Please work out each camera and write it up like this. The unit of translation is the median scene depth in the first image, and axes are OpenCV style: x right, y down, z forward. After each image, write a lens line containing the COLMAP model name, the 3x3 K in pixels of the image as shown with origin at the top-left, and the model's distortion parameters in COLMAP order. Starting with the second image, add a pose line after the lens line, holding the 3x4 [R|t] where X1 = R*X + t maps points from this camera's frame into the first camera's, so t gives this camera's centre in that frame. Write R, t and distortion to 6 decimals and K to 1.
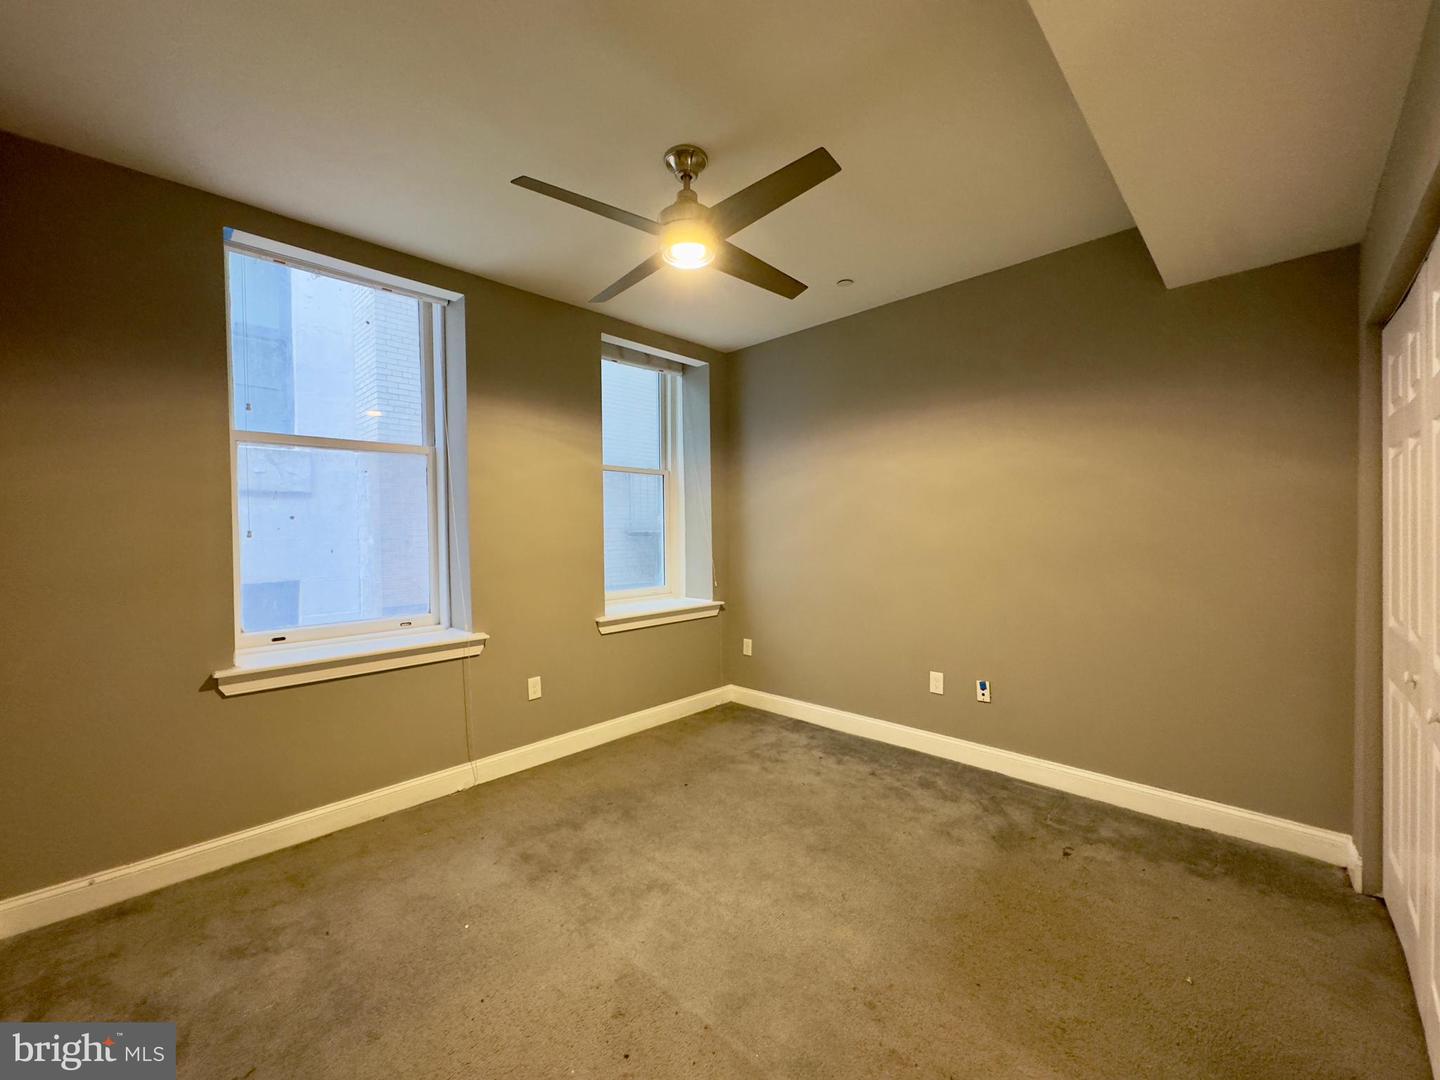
lens RADIAL K [[581.1, 0, 720.0], [0, 581.1, 540.0], [0, 0, 1]] dist [-0.003545, 0.000008]
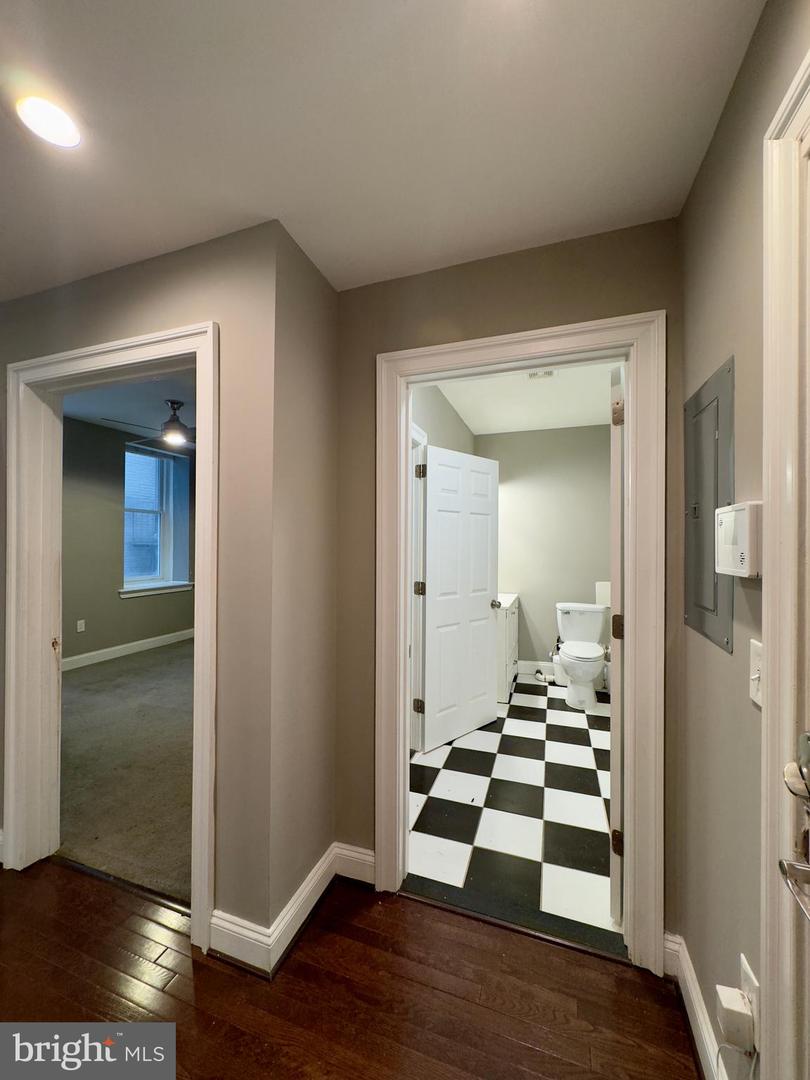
lens RADIAL K [[435.8, 0, 400.0], [0, 435.8, 541.4], [0, 0, 1]] dist [-0.003545, 0.000008]
pose [[0.916133, 0.021775, 0.400283, 0.054964], [-0.011734, 0.999552, -0.027519, 0.005308], [-0.400703, 0.020515, 0.915978, -0.657081]]
